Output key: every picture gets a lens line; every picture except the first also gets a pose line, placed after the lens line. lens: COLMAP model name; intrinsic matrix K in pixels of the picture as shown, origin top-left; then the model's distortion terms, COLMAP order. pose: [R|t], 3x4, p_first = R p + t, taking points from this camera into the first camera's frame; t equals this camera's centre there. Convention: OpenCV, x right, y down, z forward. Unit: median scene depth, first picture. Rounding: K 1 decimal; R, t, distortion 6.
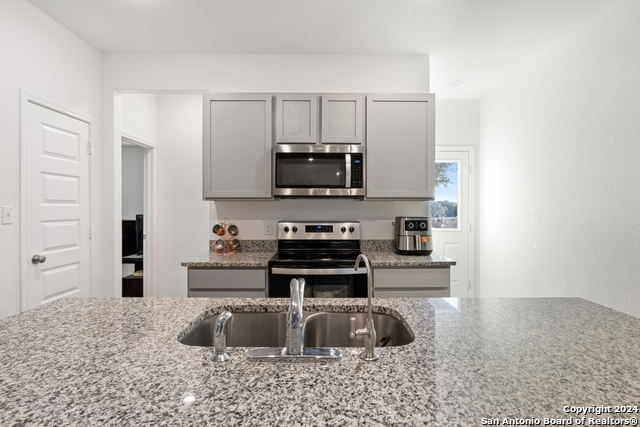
lens RADIAL K [[318.9, 0, 320.5], [0, 318.9, 209.4], [0, 0, 1]] dist [-0.010516, 0.000014]
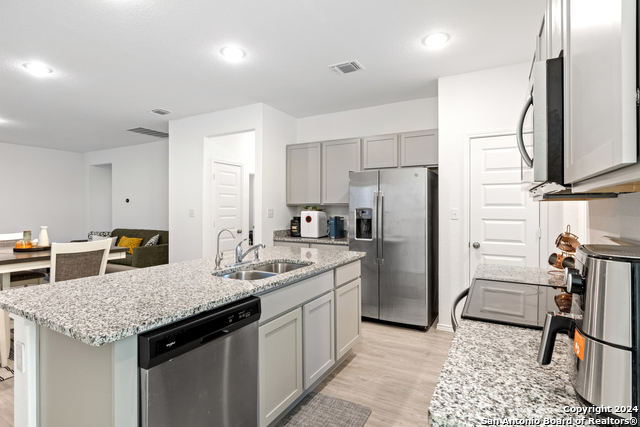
lens RADIAL K [[323.2, 0, 321.6], [0, 323.2, 208.1], [0, 0, 1]] dist [0.003247, 0.000520]
pose [[-0.487227, -0.003835, -0.873267, 0.636708], [-0.008241, 0.999966, 0.000206, -0.006265], [0.873236, 0.007297, -0.487242, 0.948788]]
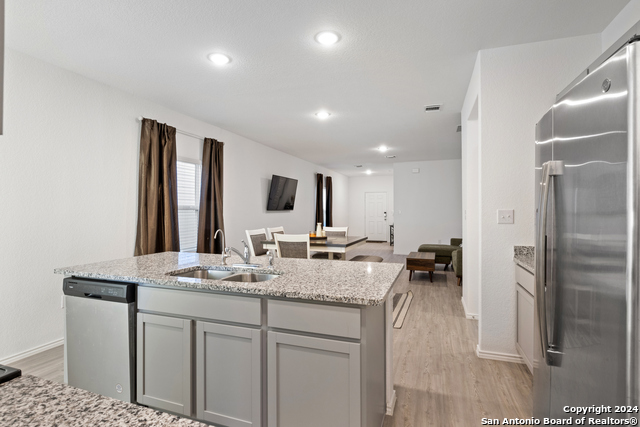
lens RADIAL K [[318.9, 0, 320.5], [0, 318.9, 209.4], [0, 0, 1]] dist [-0.010516, 0.000014]
pose [[-0.939272, 0.005327, 0.343131, -0.519959], [0.006963, 0.999970, 0.003534, -0.009171], [-0.343102, 0.005708, -0.939281, 1.080384]]
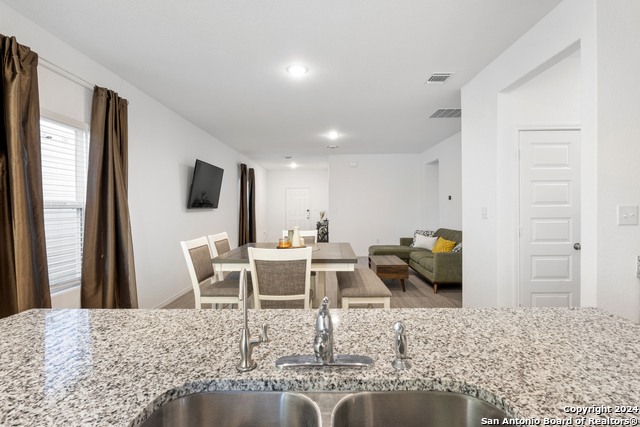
lens RADIAL K [[318.9, 0, 320.5], [0, 318.9, 209.4], [0, 0, 1]] dist [-0.010516, 0.000014]
pose [[-0.999734, 0.009523, 0.021006, -0.030201], [0.009781, 0.999877, 0.012230, -0.006106], [-0.020887, 0.012432, -0.999705, 0.630184]]
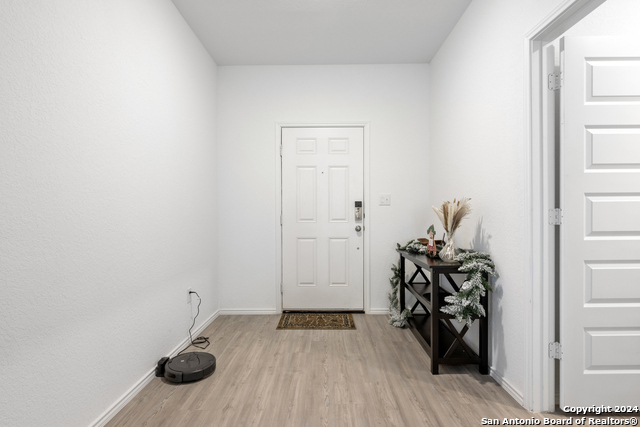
lens RADIAL K [[318.9, 0, 320.5], [0, 318.9, 209.4], [0, 0, 1]] dist [-0.010516, 0.000014]
pose [[-0.999853, 0.002643, 0.016925, 0.385971], [0.002665, 0.999996, 0.001243, 0.087347], [-0.016921, 0.001288, -0.999856, -2.681710]]
